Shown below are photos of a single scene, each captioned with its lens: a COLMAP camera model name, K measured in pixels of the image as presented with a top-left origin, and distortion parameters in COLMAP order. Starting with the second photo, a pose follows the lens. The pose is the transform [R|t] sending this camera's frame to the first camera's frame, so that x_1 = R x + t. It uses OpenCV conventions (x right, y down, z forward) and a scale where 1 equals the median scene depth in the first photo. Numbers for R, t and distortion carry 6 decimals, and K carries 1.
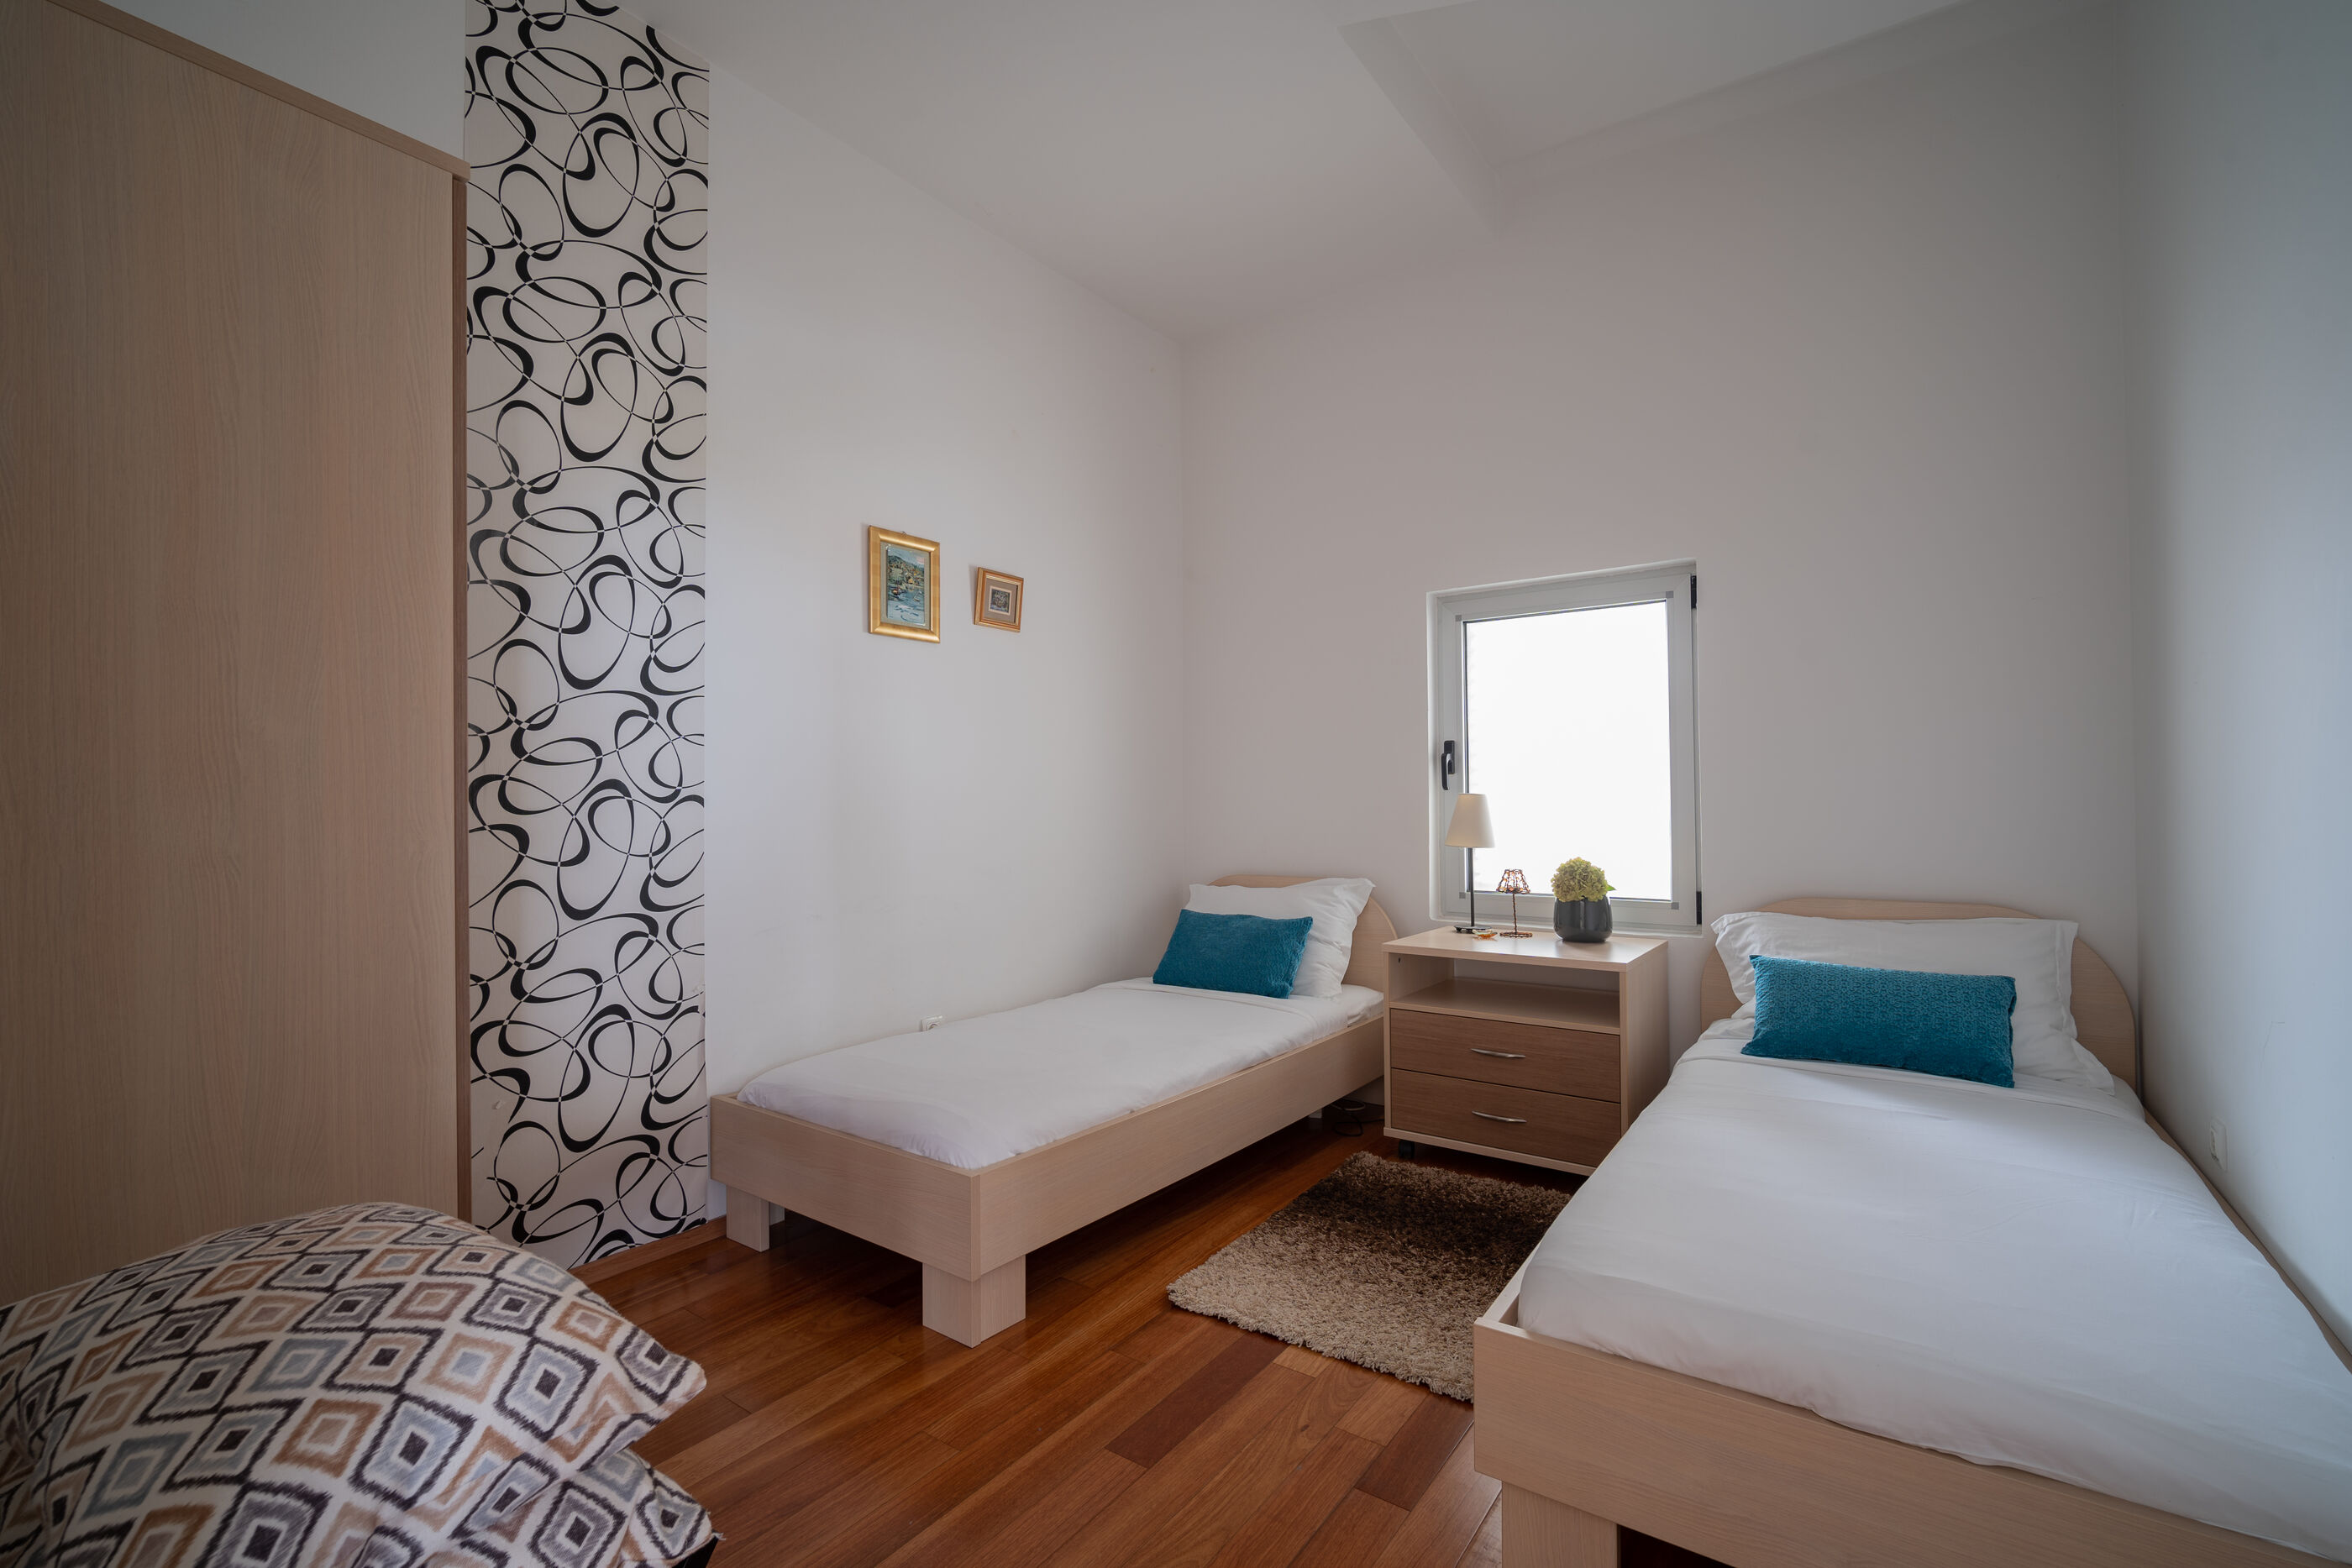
lens RADIAL K [[1031.4, 0, 1160.4], [0, 1031.4, 788.2], [0, 0, 1]] dist [-0.013022, 0.004103]
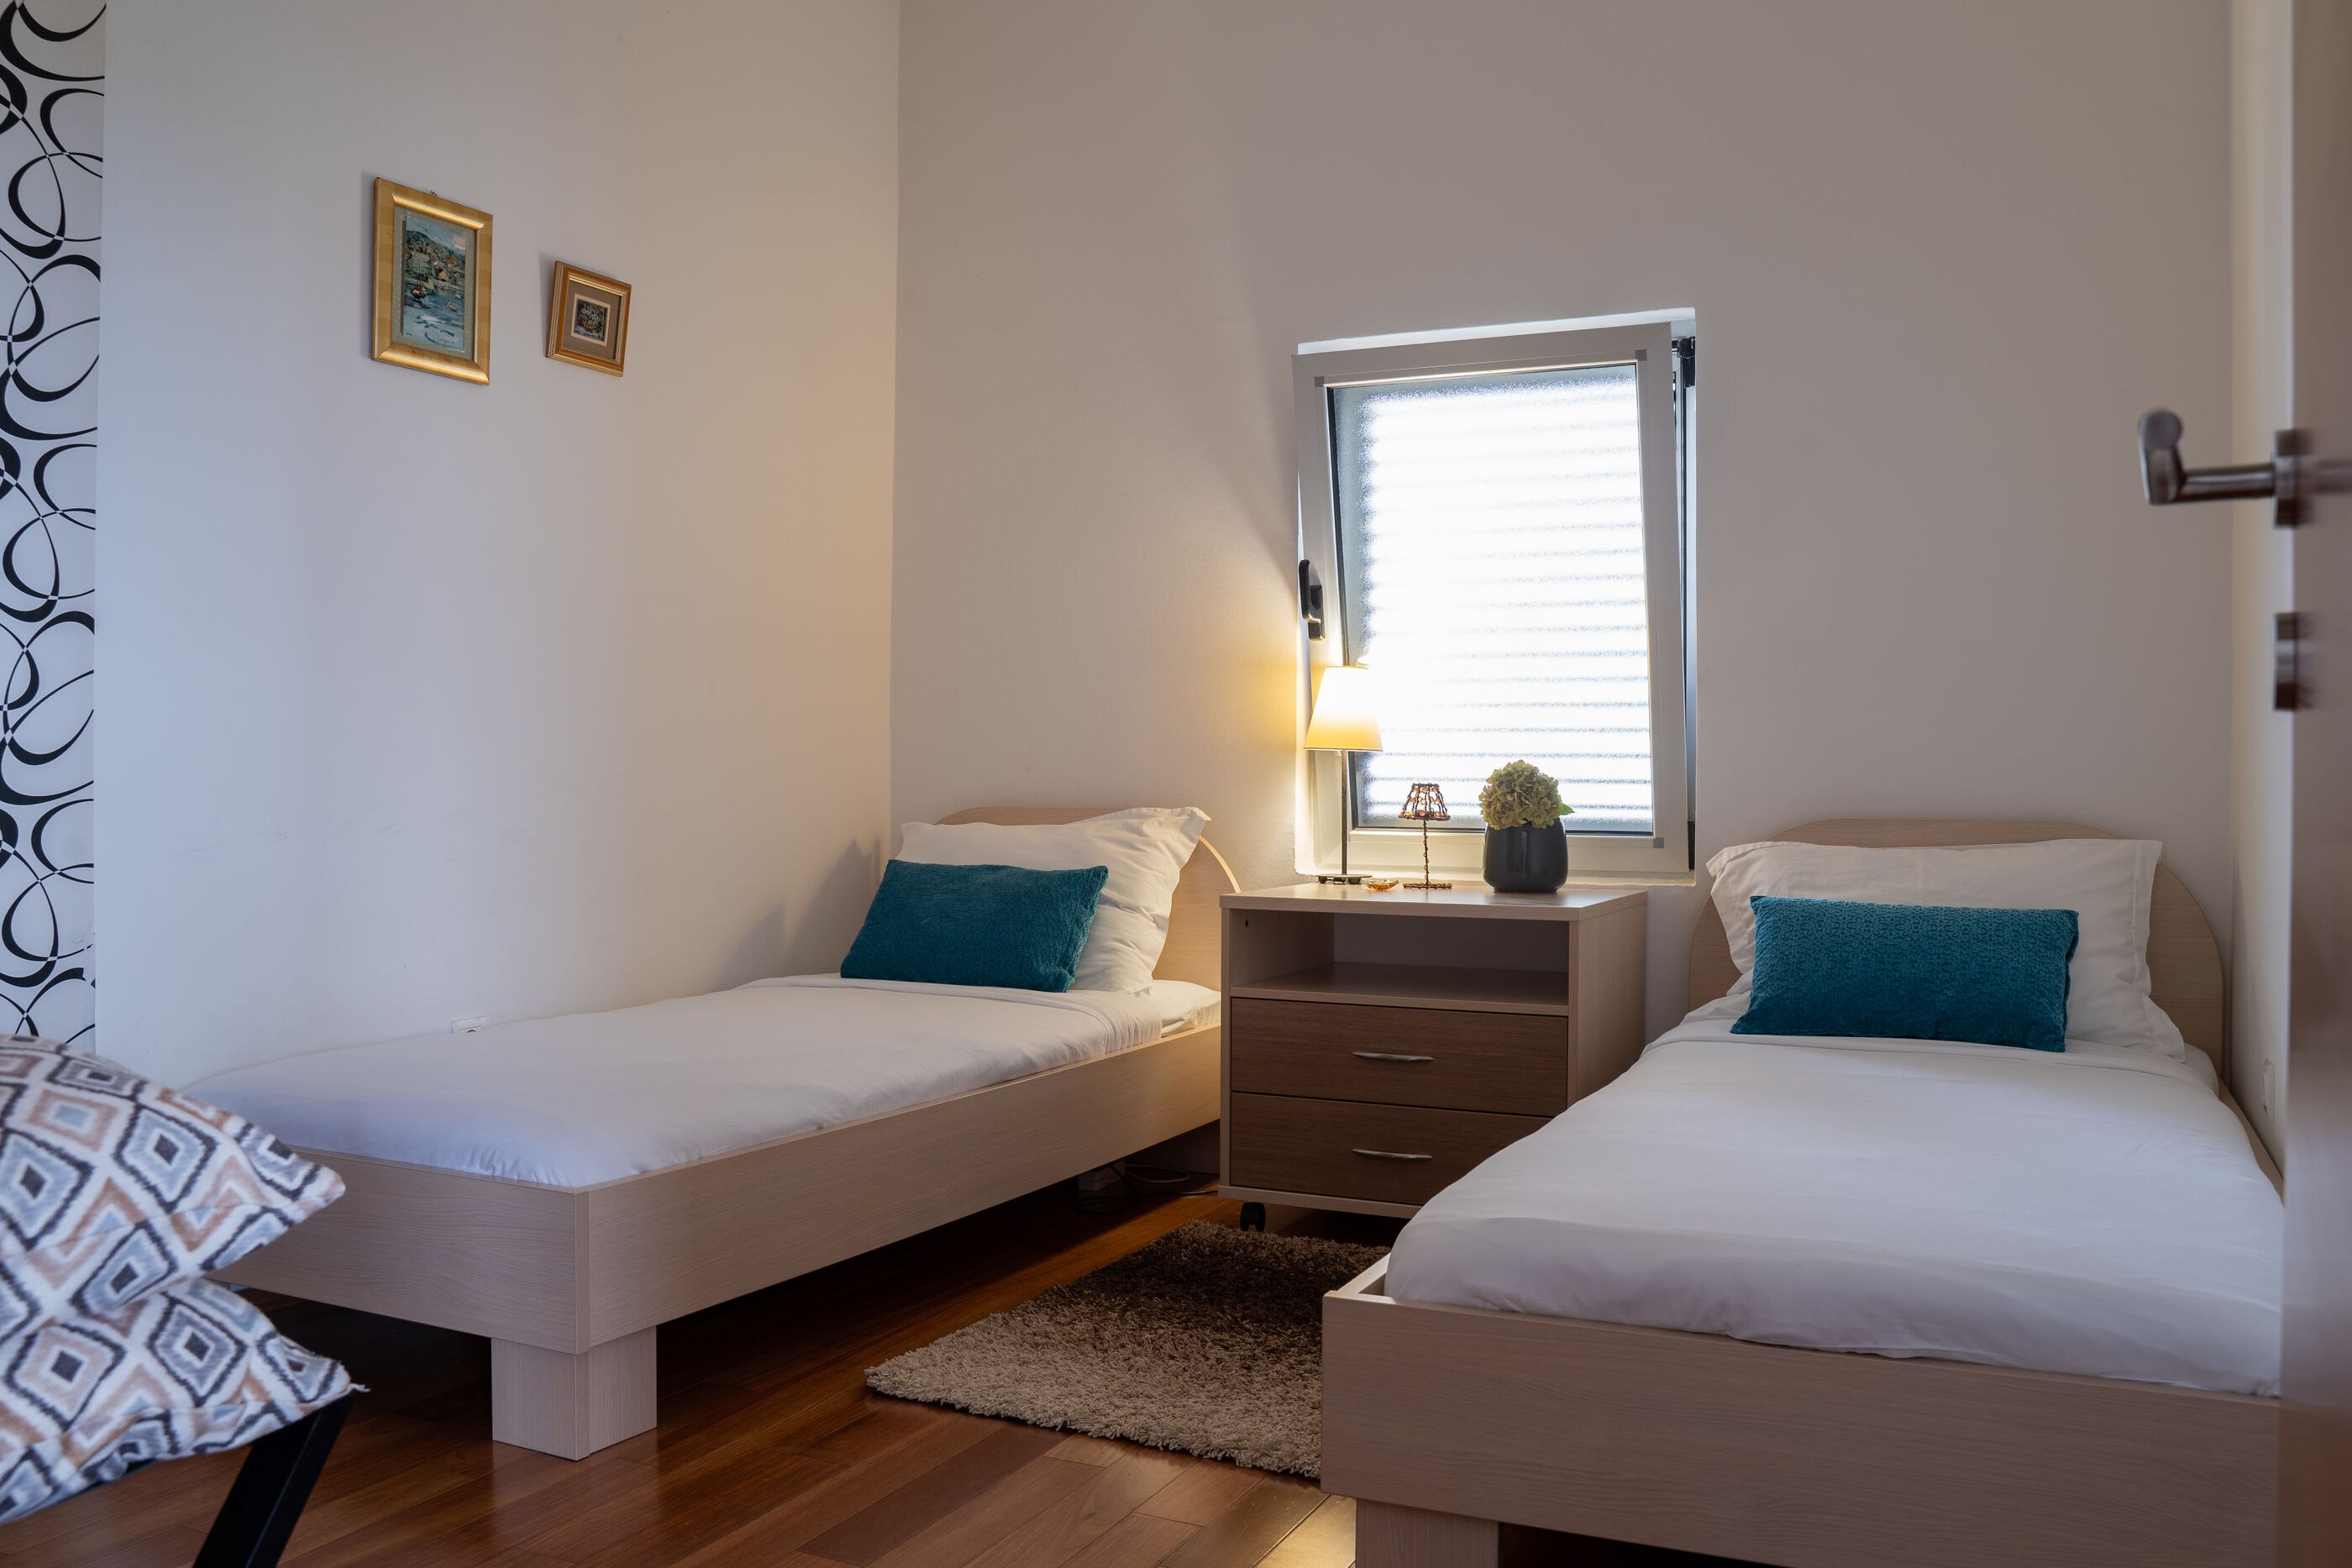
lens RADIAL K [[1920.8, 0, 1176.0], [0, 1920.8, 784.0], [0, 0, 1]] dist [-0.123762, 0.099560]
pose [[0.983338, 0.011684, 0.181410, -0.026671], [-0.015564, 0.999679, 0.019979, 0.076130], [-0.181118, -0.022470, 0.983205, -0.170506]]
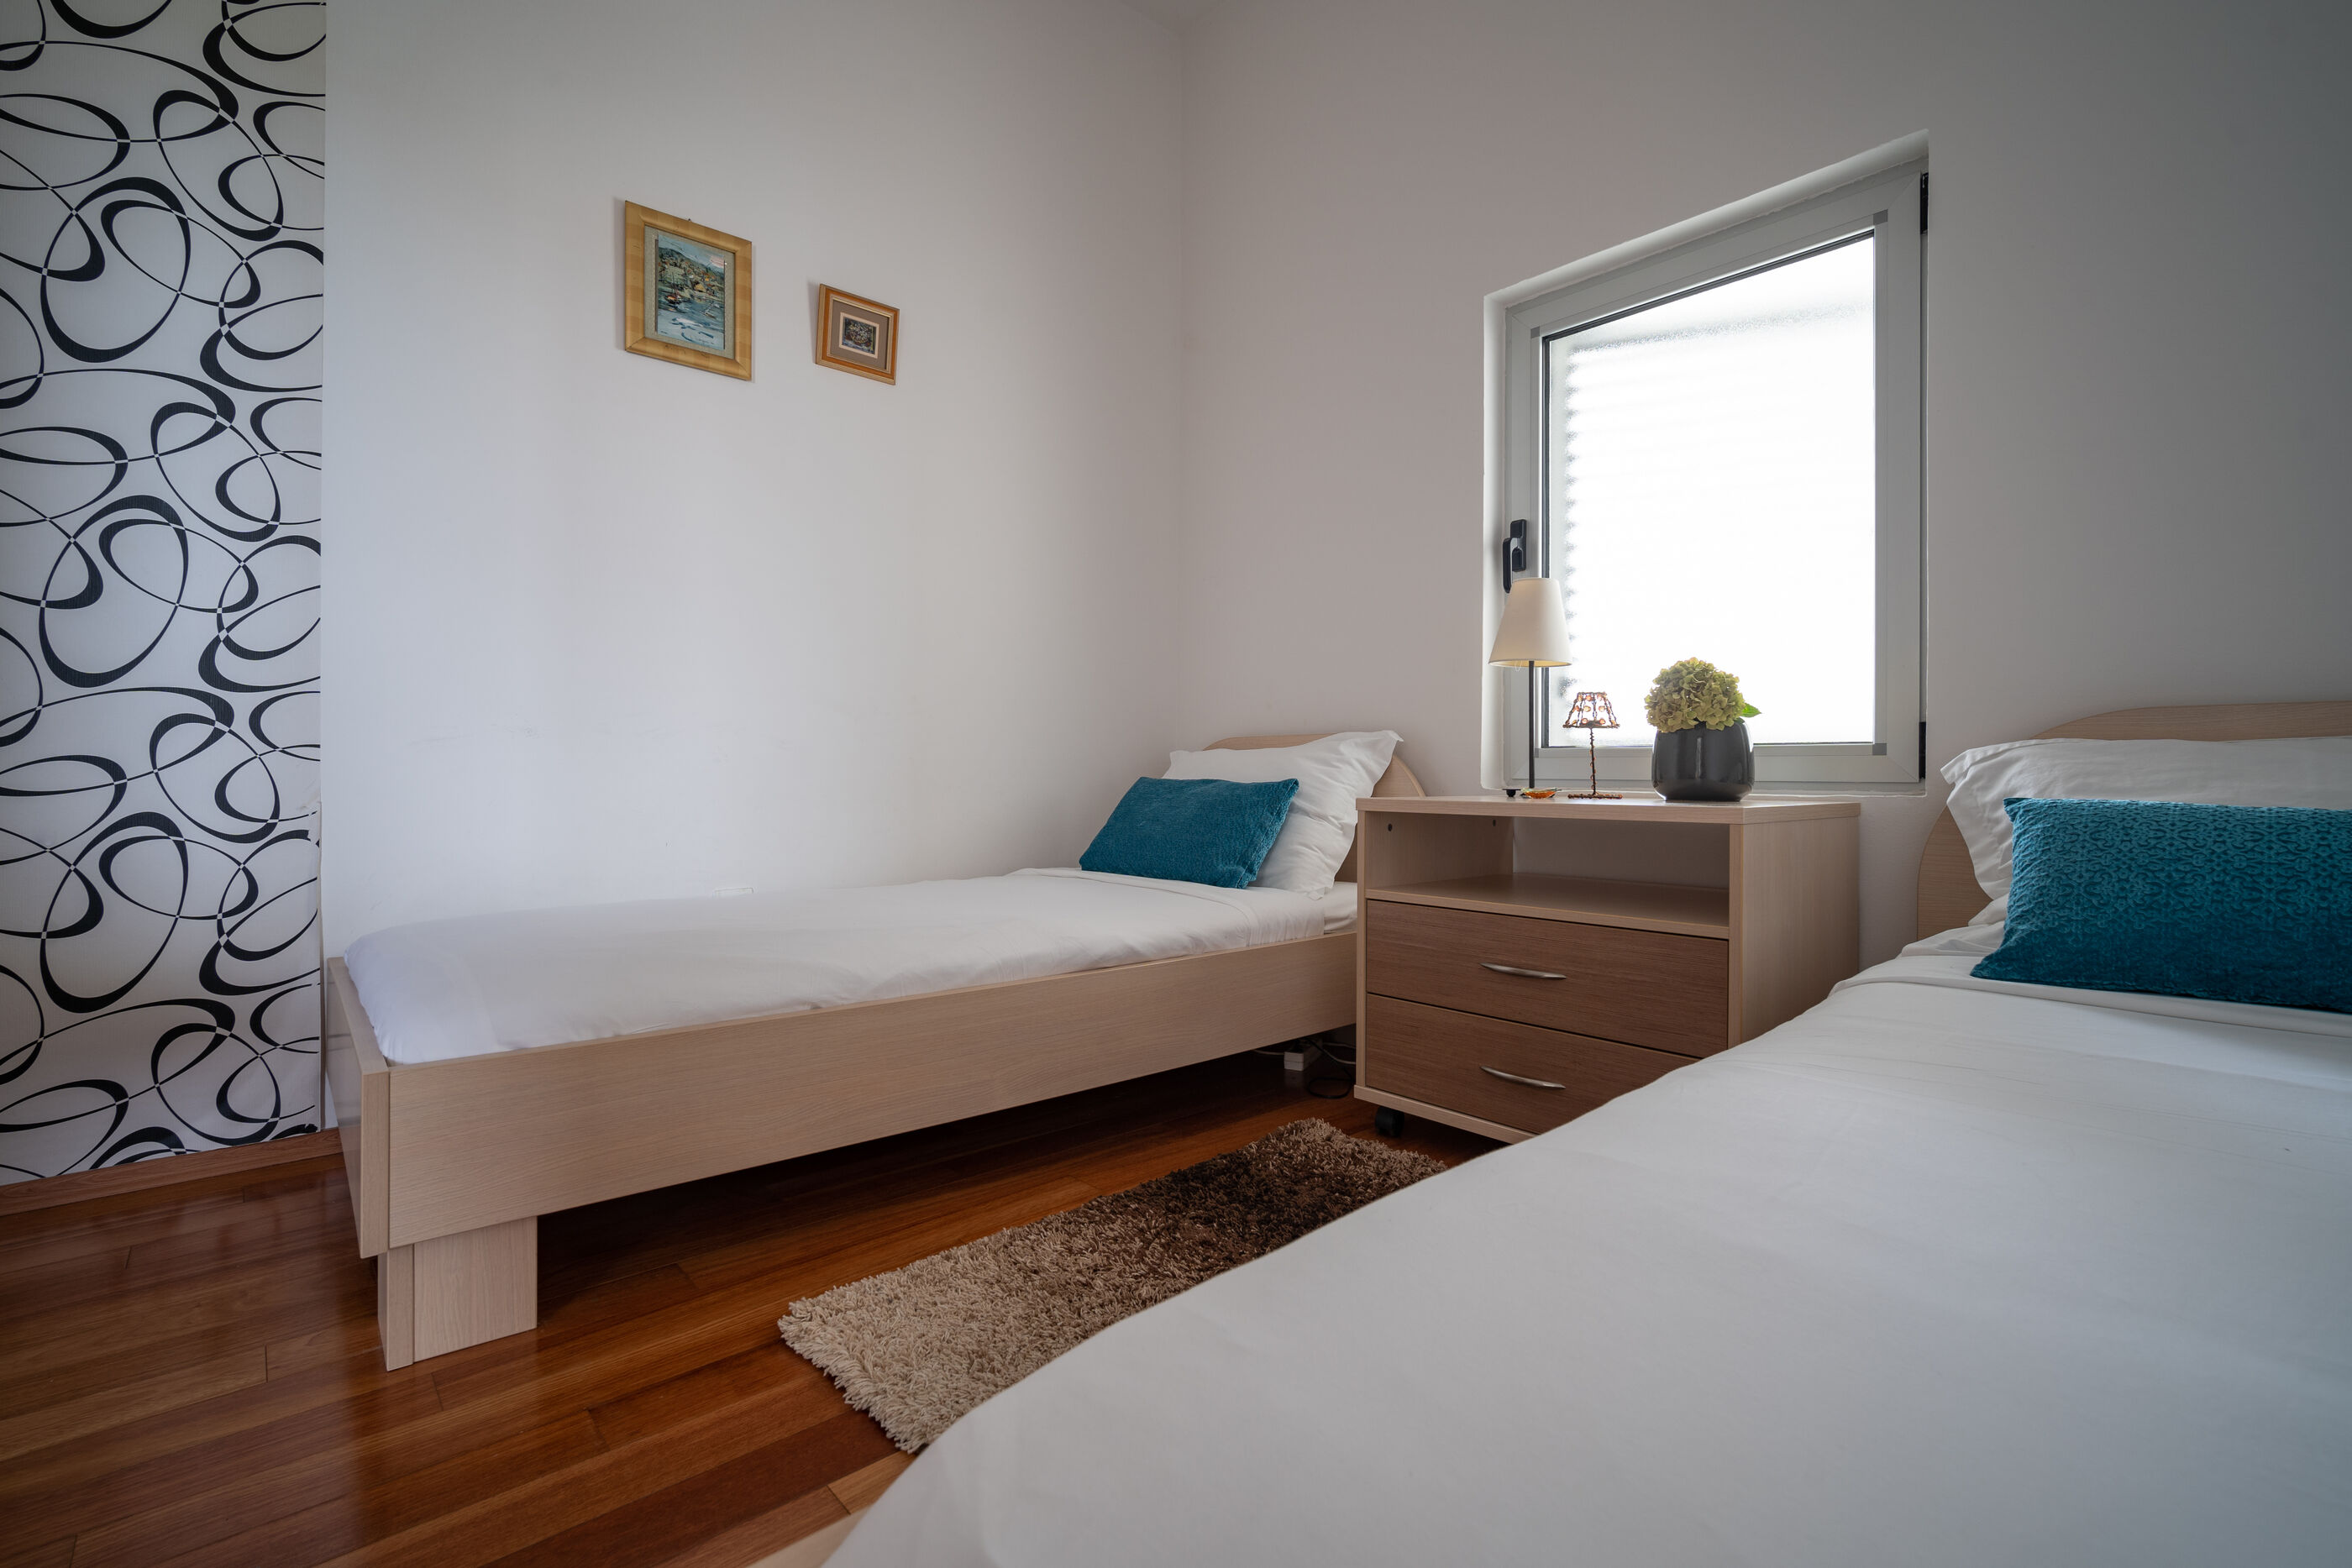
lens RADIAL K [[1042.8, 0, 1153.2], [0, 1042.8, 775.3], [0, 0, 1]] dist [-0.004770, 0.000064]
pose [[0.976111, 0.013082, -0.216880, 0.292118], [-0.009413, 0.999795, 0.017942, 0.158517], [0.217070, -0.015472, 0.976033, 0.429898]]
